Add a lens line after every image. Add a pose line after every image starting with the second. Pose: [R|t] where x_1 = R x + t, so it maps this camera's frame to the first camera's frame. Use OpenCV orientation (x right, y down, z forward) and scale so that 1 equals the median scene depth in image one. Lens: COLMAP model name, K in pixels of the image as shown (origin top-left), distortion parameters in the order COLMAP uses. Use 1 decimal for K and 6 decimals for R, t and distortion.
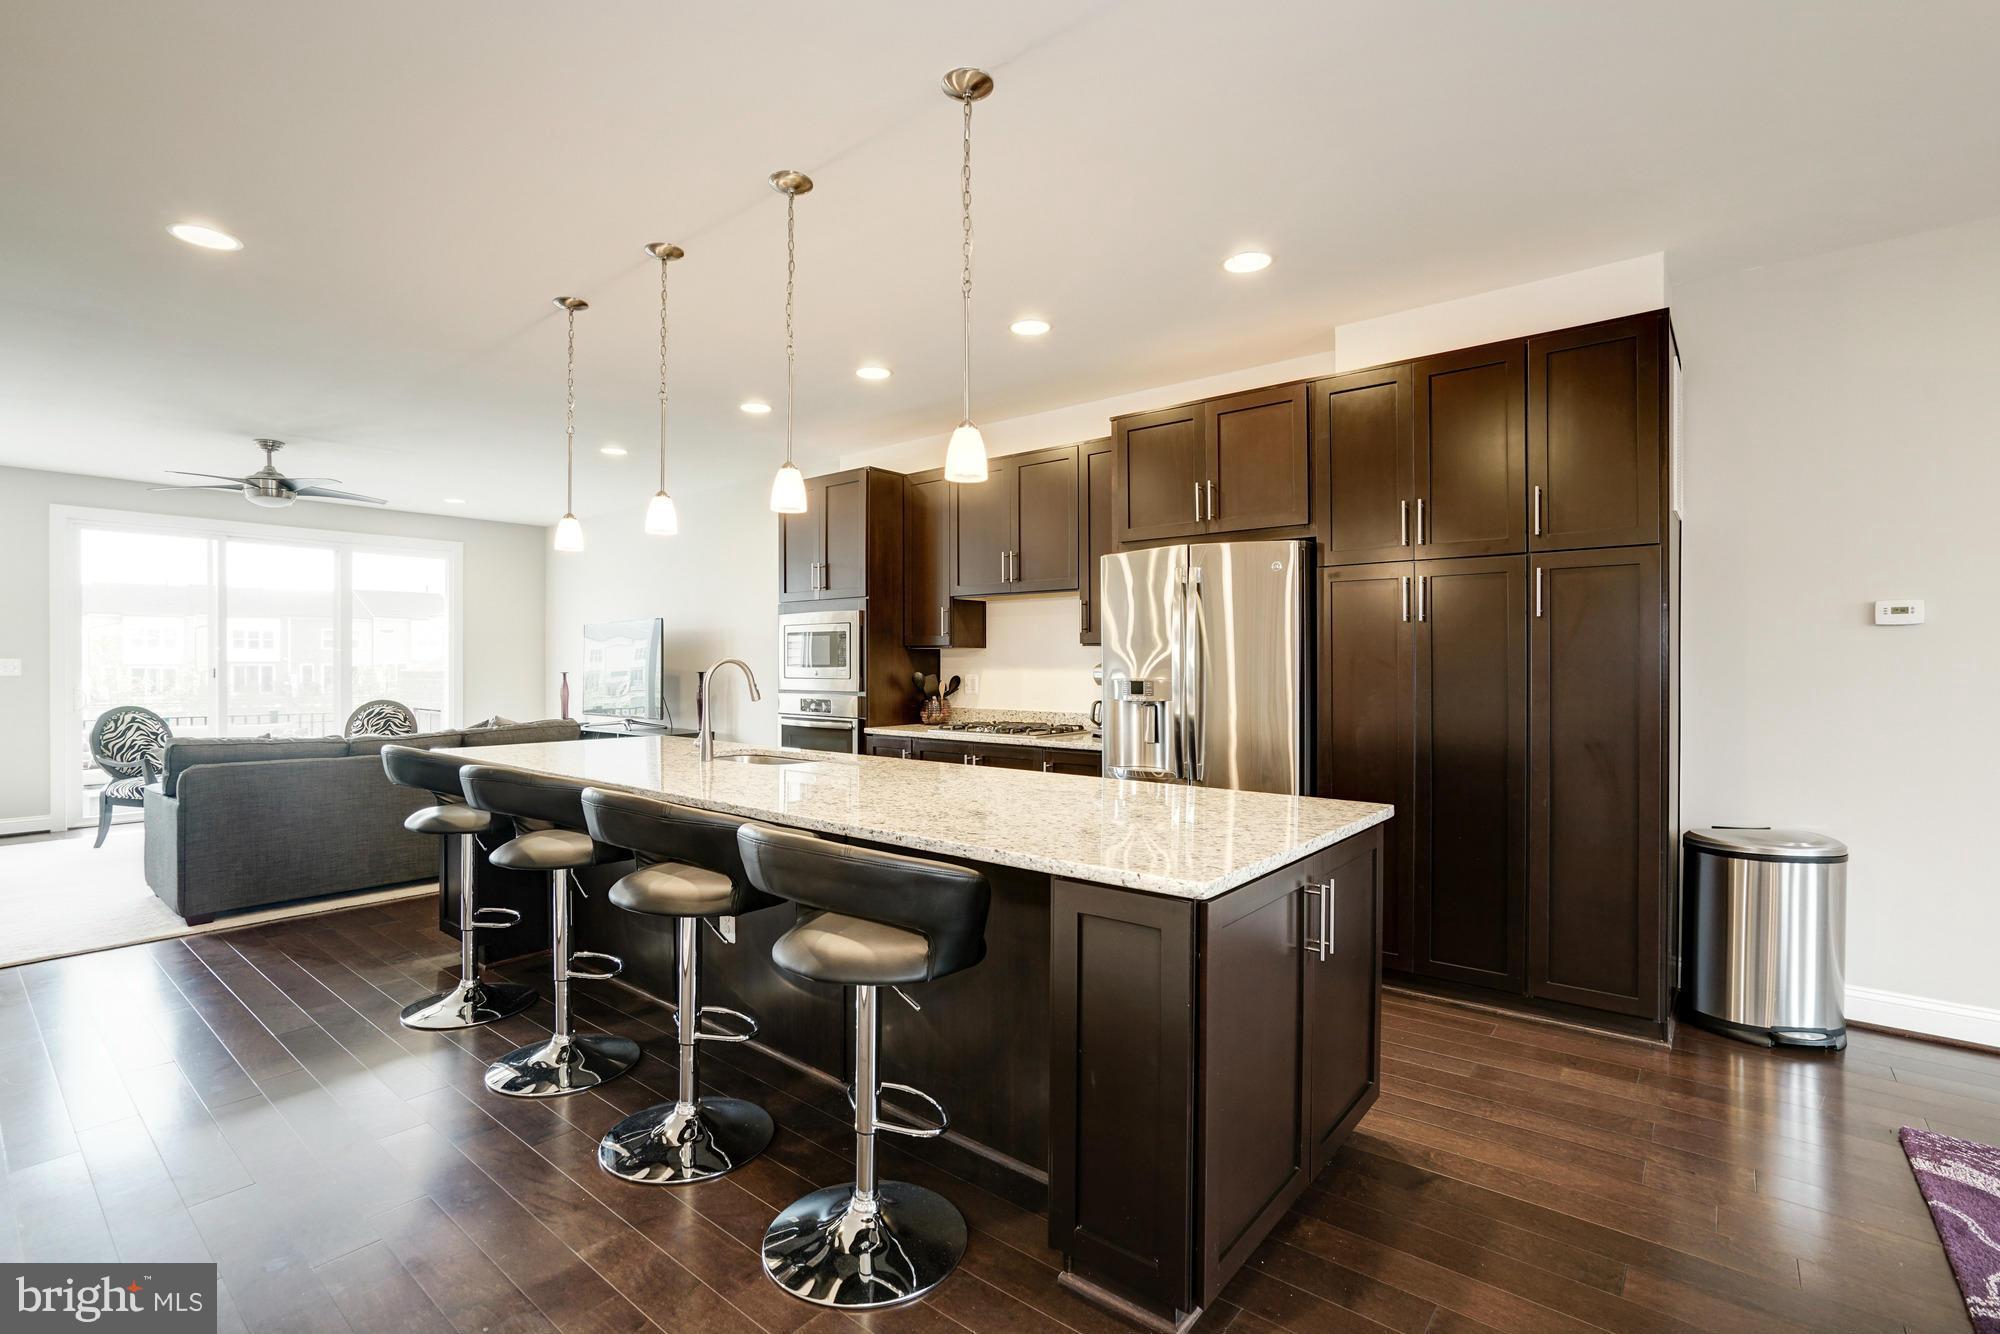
lens RADIAL K [[893.9, 0, 991.0], [0, 893.9, 663.0], [0, 0, 1]] dist [-0.008608, 0.000493]
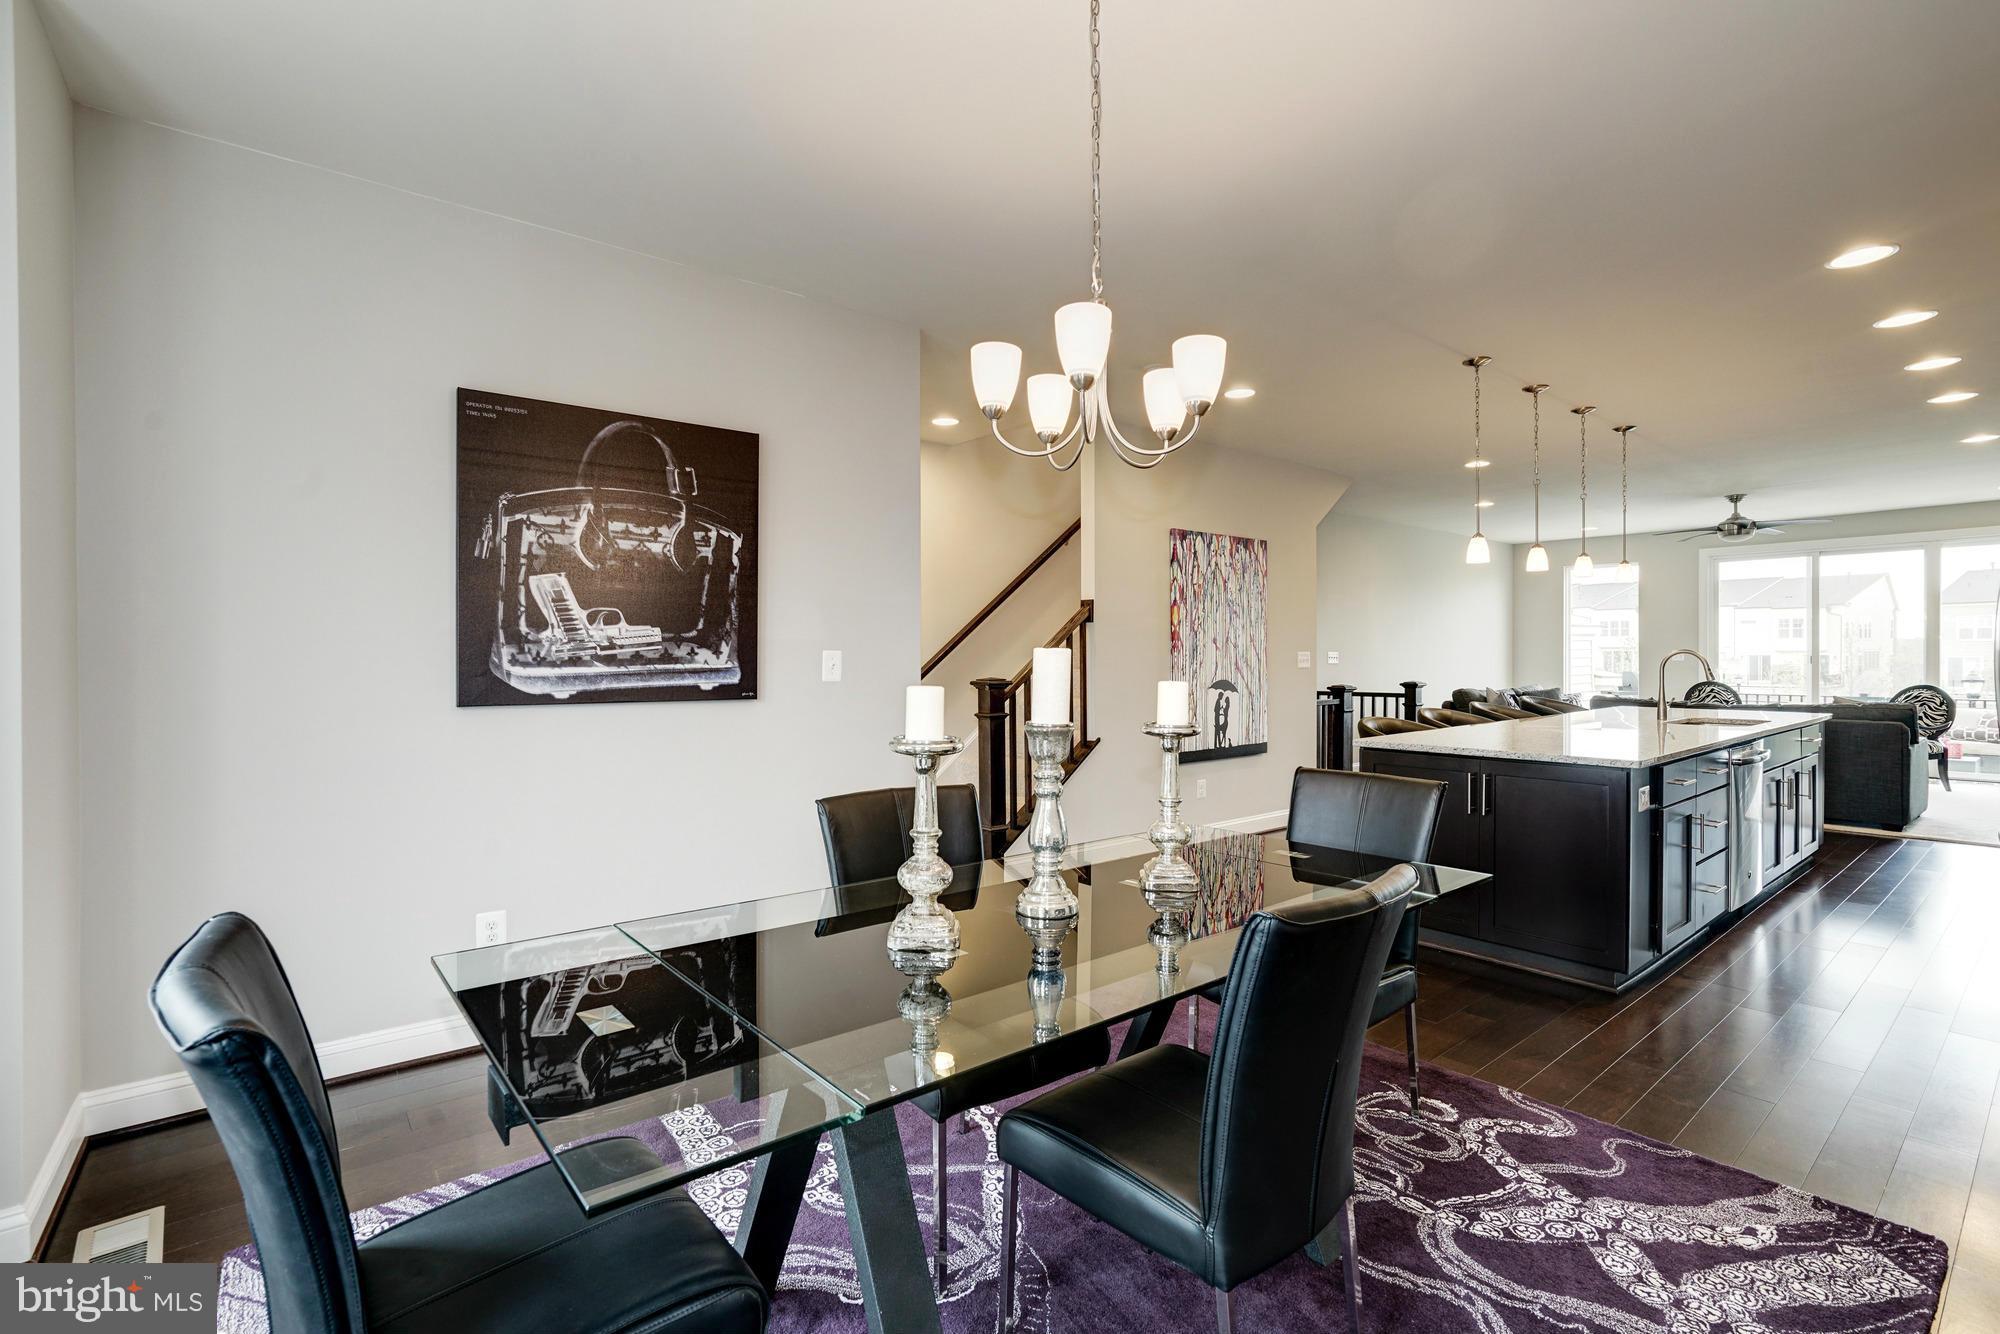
lens RADIAL K [[893.9, 0, 991.0], [0, 893.9, 663.0], [0, 0, 1]] dist [-0.008608, 0.000493]
pose [[-0.222124, 0.008872, -0.974978, 1.371050], [0.007882, 0.999942, 0.007303, -0.006033], [0.974987, -0.006062, -0.222181, 0.262622]]
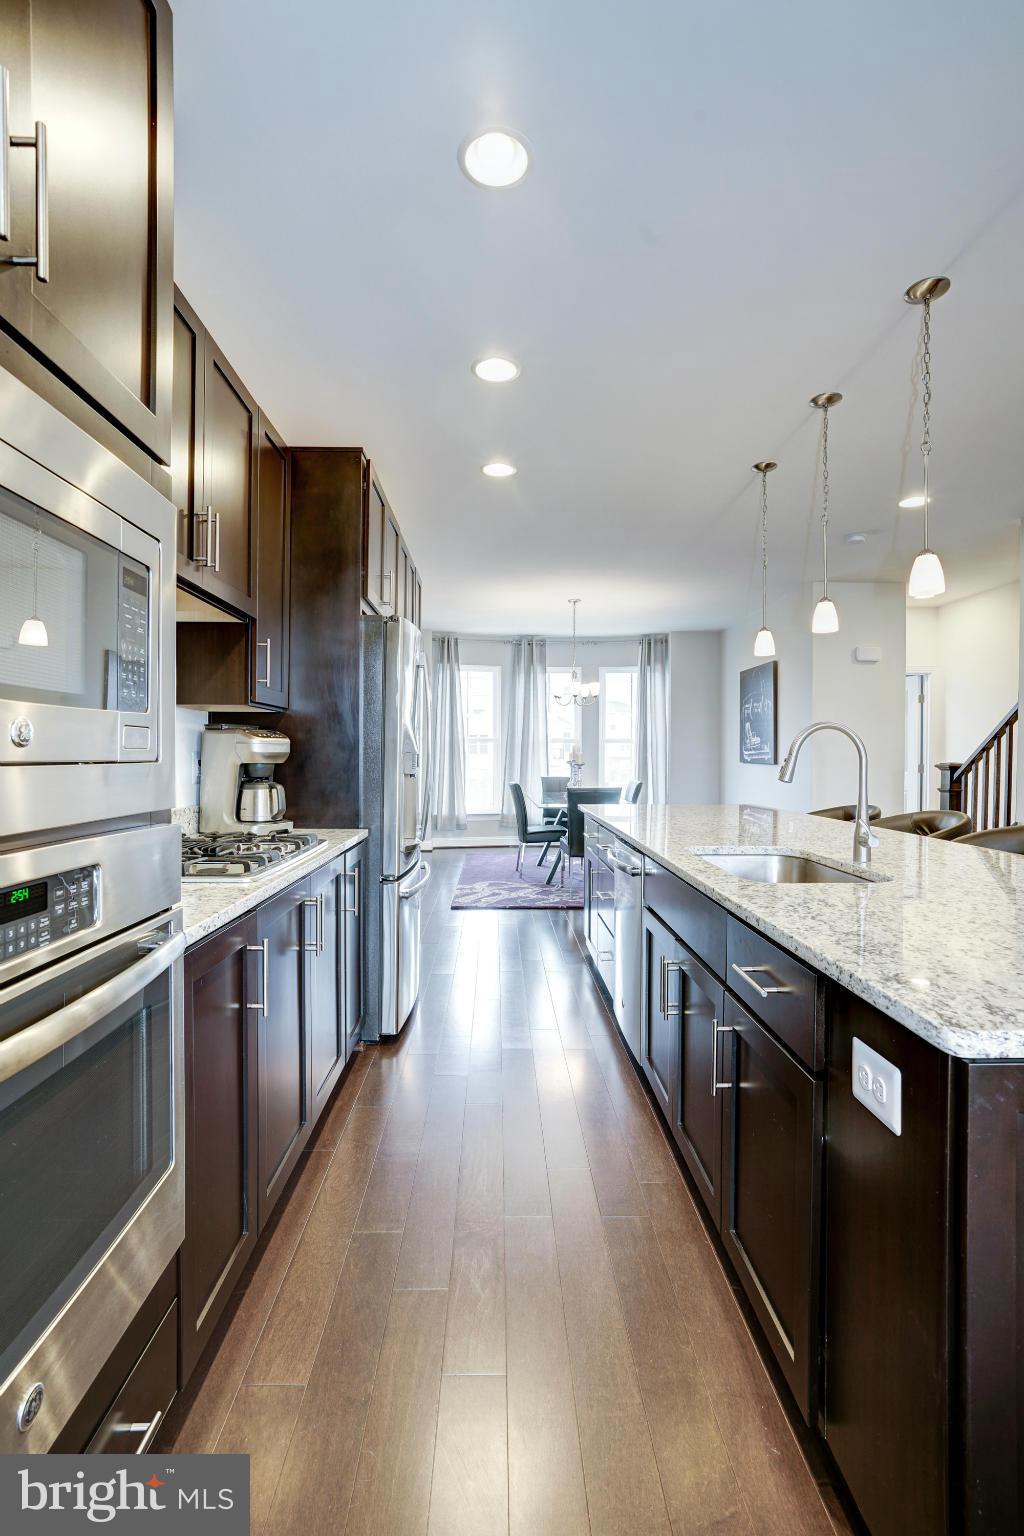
lens RADIAL K [[701.7, 0, 512.0], [0, 701.7, 768.0], [0, 0, 1]] dist [-0.055438, 0.034003]
pose [[-0.646504, -0.018421, 0.762688, -0.581150], [-0.008896, 0.999823, 0.016607, 0.024320], [-0.762859, 0.003952, -0.646553, 1.648510]]
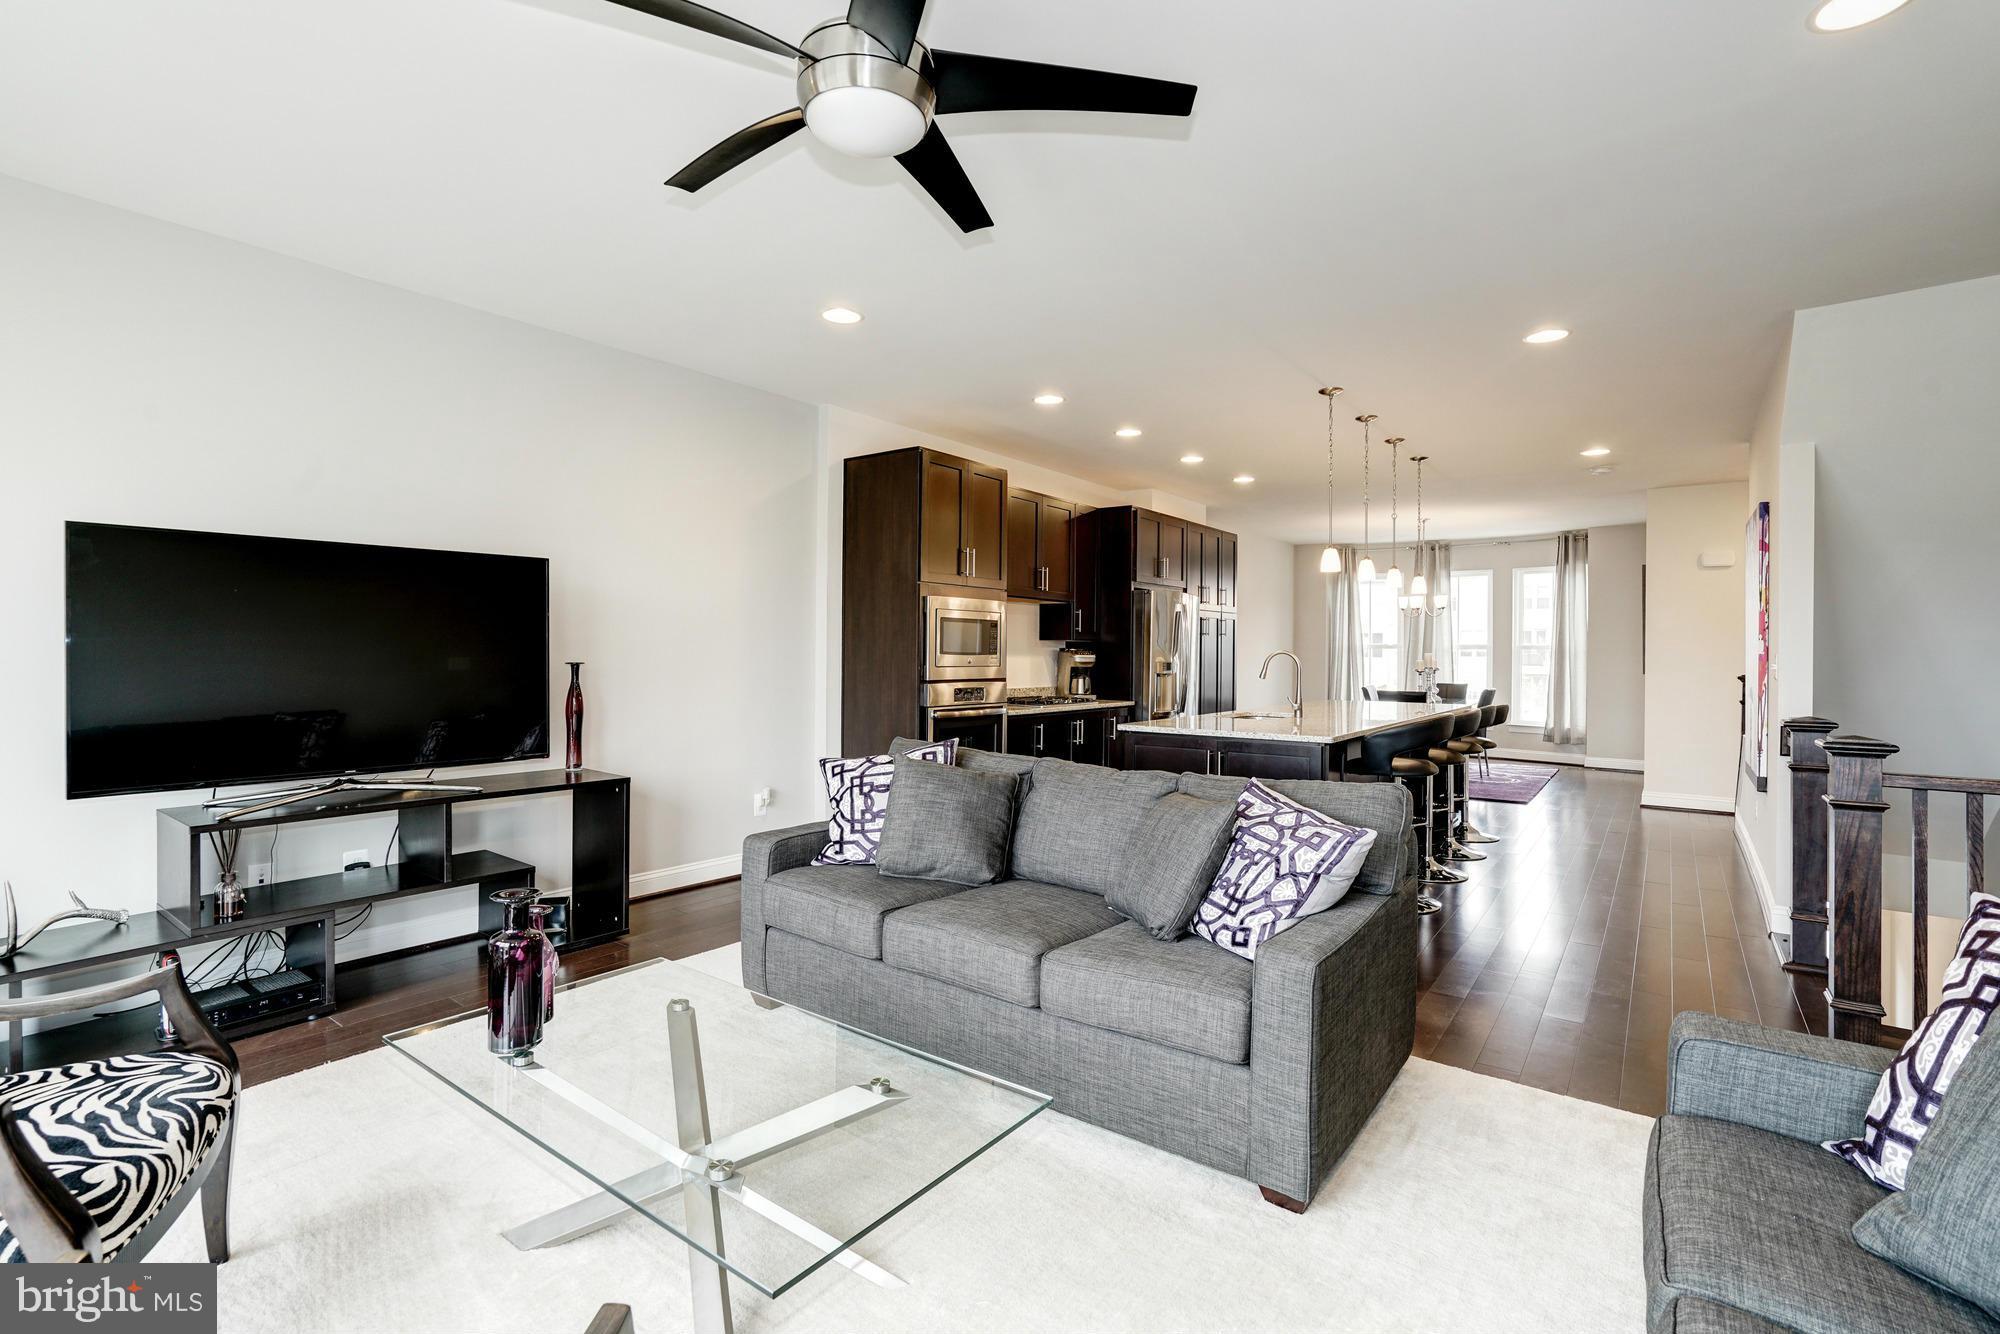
lens RADIAL K [[943.3, 0, 1007.3], [0, 943.3, 655.6], [0, 0, 1]] dist [0.000611, 0.000472]
pose [[-0.066264, -0.009331, 0.997759, -1.999273], [-0.016496, 0.999830, 0.008254, -0.006004], [-0.997666, -0.015912, -0.066406, 1.684305]]
